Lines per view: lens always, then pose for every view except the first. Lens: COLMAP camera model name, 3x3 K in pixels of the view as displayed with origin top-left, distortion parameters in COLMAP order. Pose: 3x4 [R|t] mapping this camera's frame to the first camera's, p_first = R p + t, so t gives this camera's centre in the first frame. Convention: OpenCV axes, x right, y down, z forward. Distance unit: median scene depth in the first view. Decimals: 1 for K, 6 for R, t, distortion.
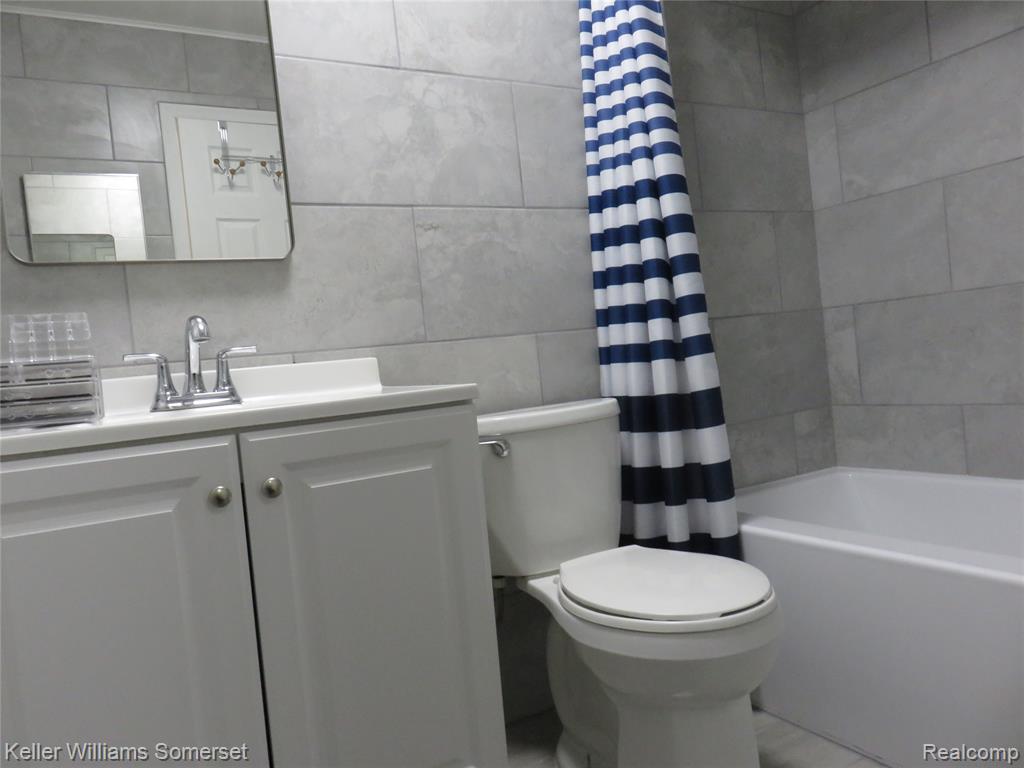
lens RADIAL K [[768.3, 0, 511.1], [0, 768.3, 382.7], [0, 0, 1]] dist [-0.010882, 0.010184]
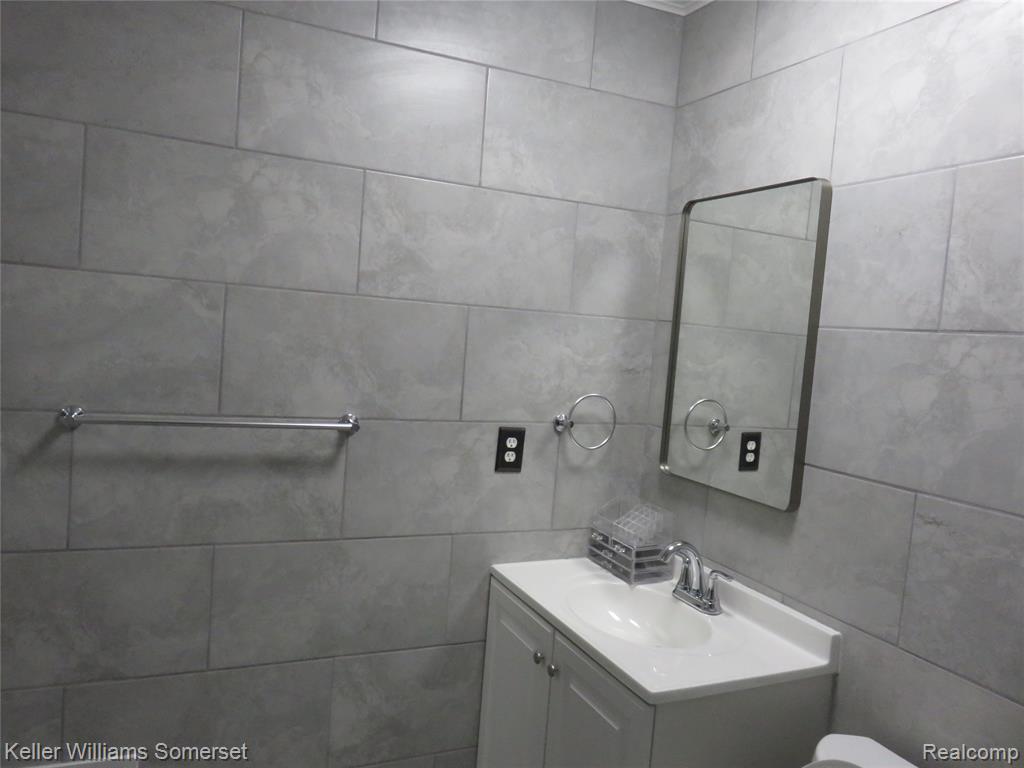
lens RADIAL K [[768.3, 0, 511.9], [0, 768.3, 384.2], [0, 0, 1]] dist [-0.010882, 0.010184]
pose [[-0.113487, 0.162809, -0.980109, 0.732529], [-0.092595, 0.980456, 0.173589, -0.449977], [0.989215, 0.110454, -0.096194, 0.619066]]
